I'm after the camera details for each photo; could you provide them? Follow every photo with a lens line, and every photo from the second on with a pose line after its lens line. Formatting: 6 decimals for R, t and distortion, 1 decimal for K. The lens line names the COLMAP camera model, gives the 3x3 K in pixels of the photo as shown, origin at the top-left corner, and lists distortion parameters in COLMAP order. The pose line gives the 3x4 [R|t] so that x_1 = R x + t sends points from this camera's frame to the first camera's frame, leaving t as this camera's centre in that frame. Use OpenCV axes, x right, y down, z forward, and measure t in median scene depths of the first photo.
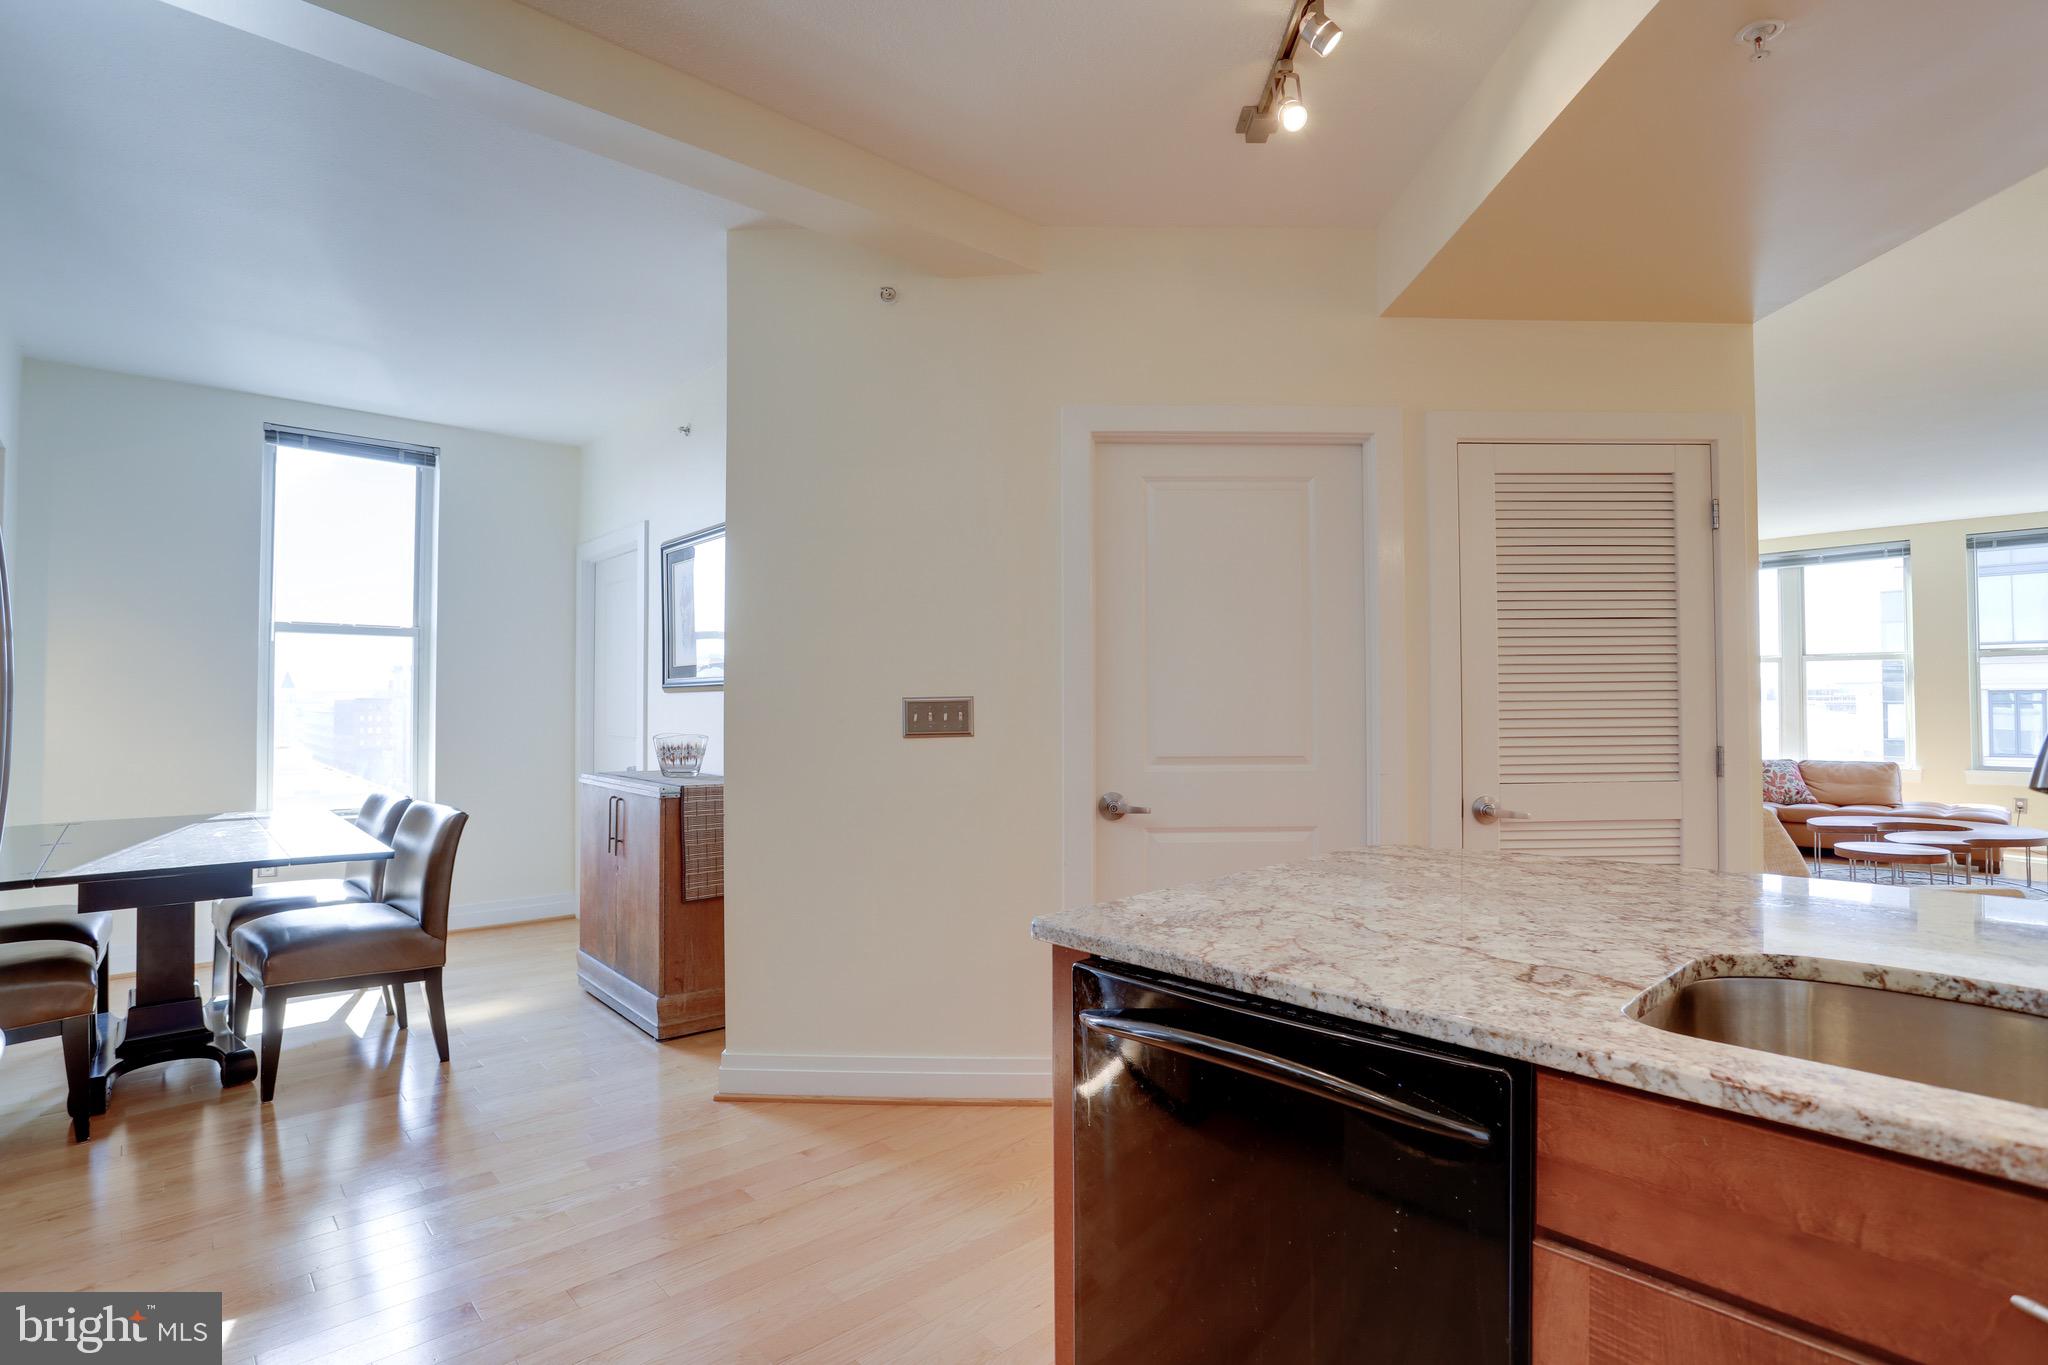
lens RADIAL K [[1029.8, 0, 1024.0], [0, 1029.8, 682.5], [0, 0, 1]] dist [-0.085465, 0.056639]
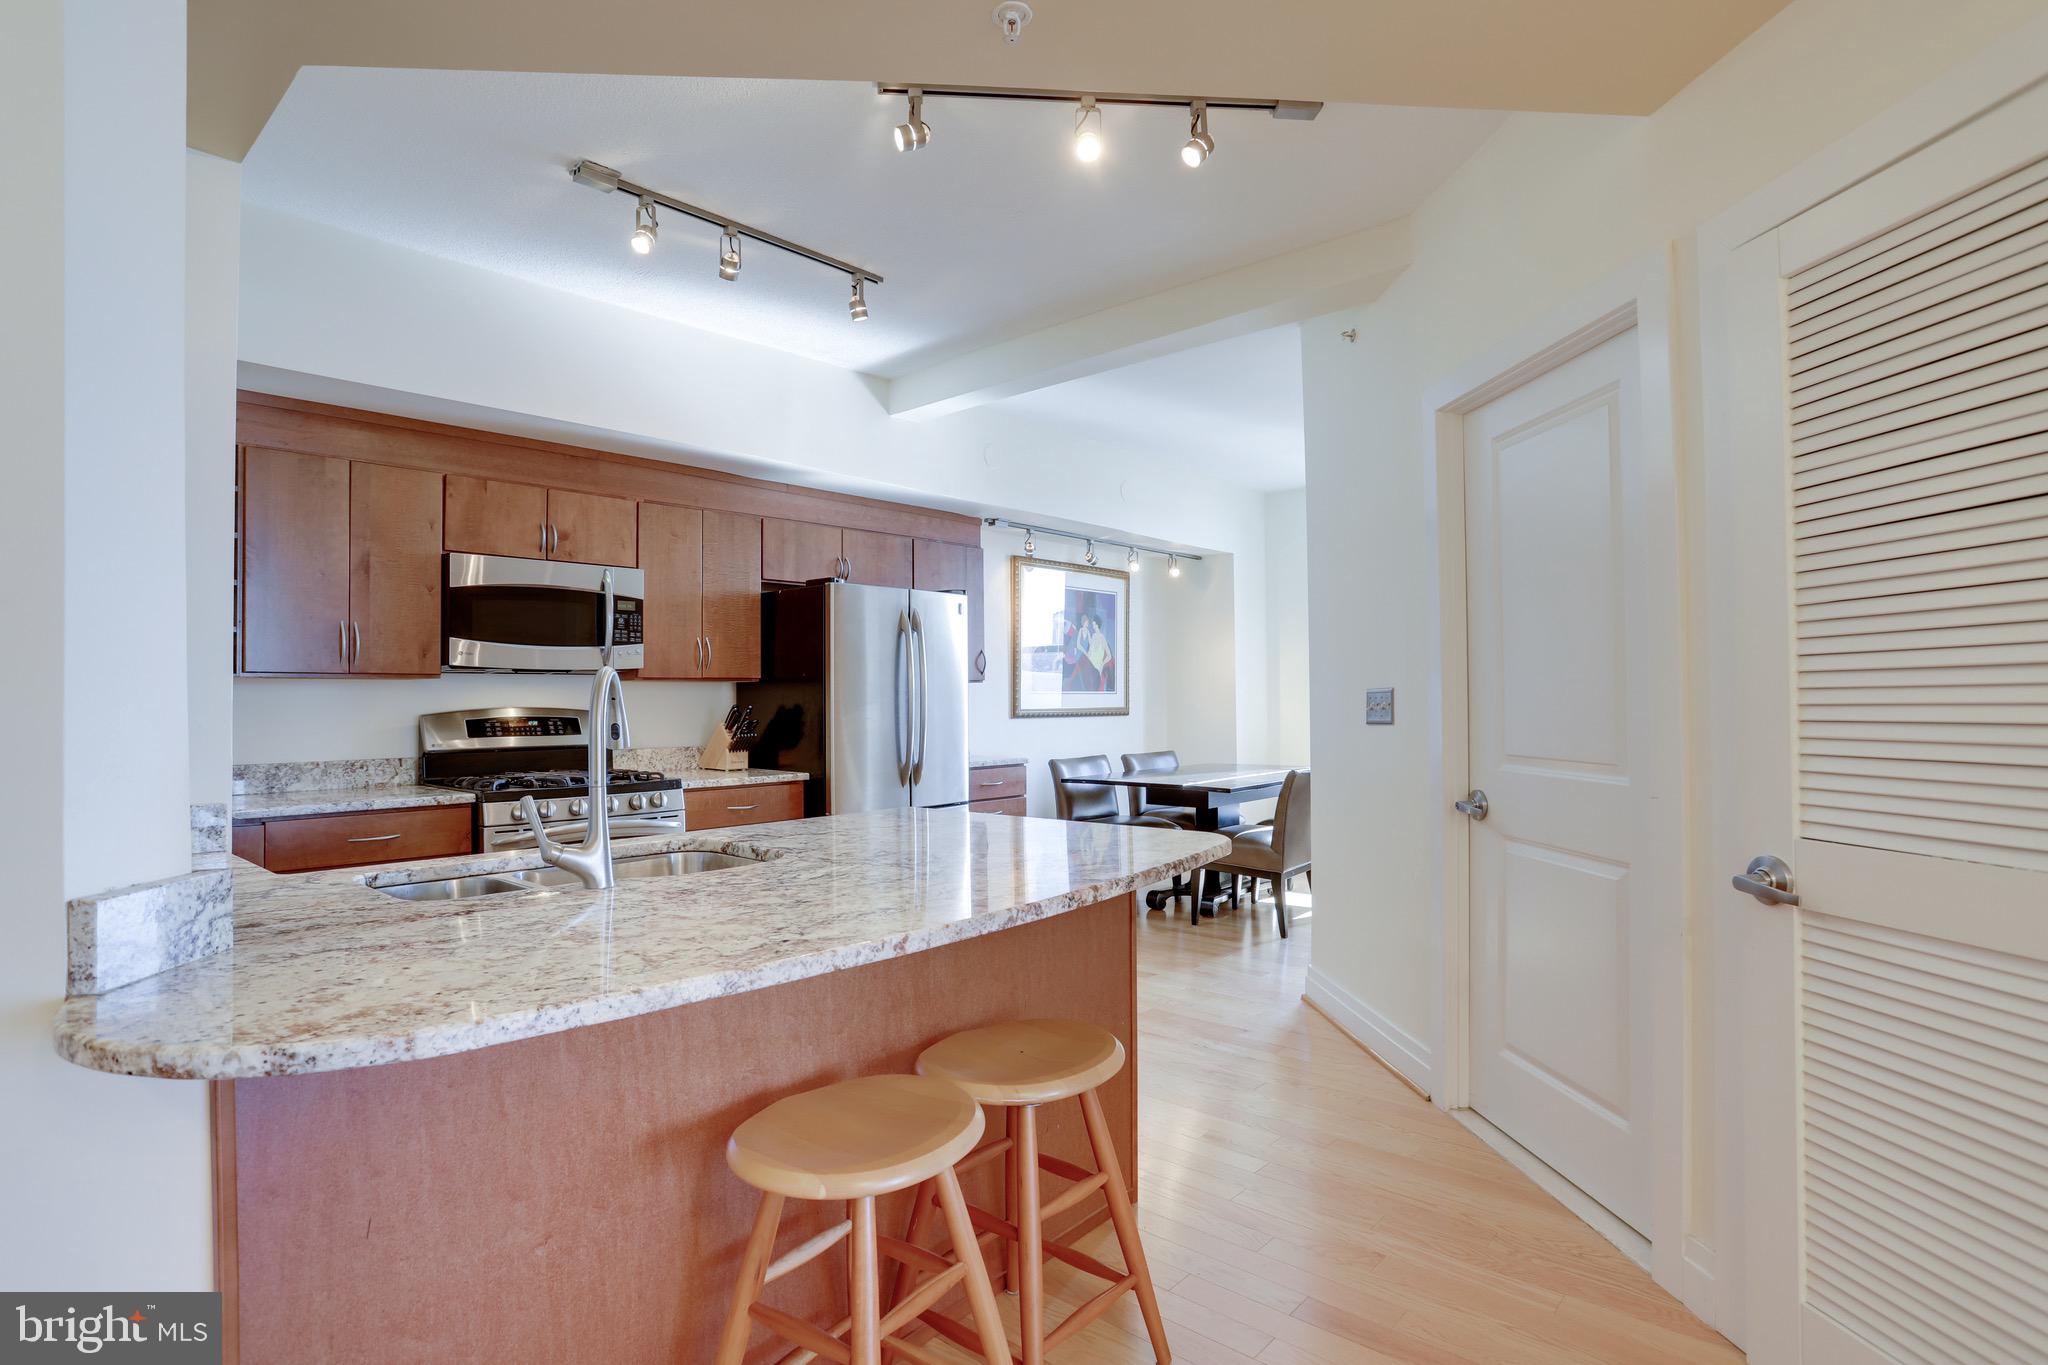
lens RADIAL K [[1029.8, 0, 1024.0], [0, 1029.8, 682.5], [0, 0, 1]] dist [-0.085465, 0.056639]
pose [[0.083619, -0.016779, -0.996357, 0.956862], [0.019869, 0.999688, -0.015167, 0.016449], [0.996300, -0.018528, 0.083926, 0.519665]]
